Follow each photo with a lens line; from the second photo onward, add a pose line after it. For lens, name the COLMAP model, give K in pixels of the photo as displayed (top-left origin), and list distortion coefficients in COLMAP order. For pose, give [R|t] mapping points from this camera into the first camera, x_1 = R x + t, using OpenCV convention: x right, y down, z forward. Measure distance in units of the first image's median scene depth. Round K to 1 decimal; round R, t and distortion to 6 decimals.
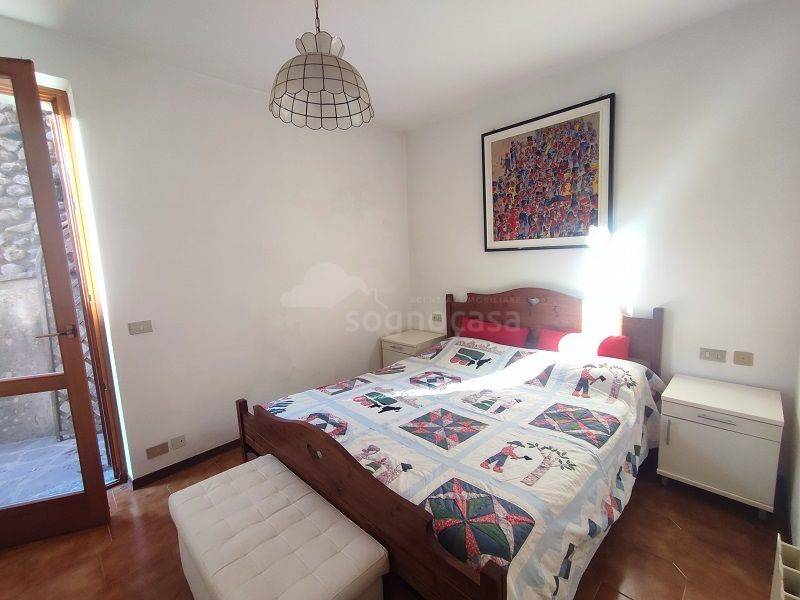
lens RADIAL K [[355.1, 0, 400.0], [0, 355.1, 300.0], [0, 0, 1]] dist [-0.056615, 0.025619]
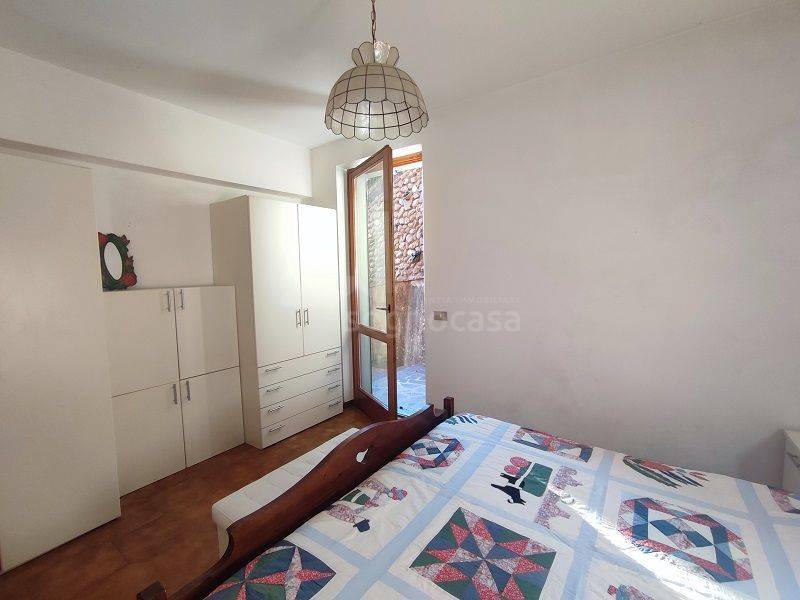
lens RADIAL K [[355.1, 0, 400.0], [0, 355.1, 300.0], [0, 0, 1]] dist [-0.056615, 0.025619]
pose [[0.173985, 0.123047, -0.977031, 0.534494], [-0.126367, 0.986750, 0.101768, -0.100162], [0.976607, 0.105758, 0.187229, 0.609293]]
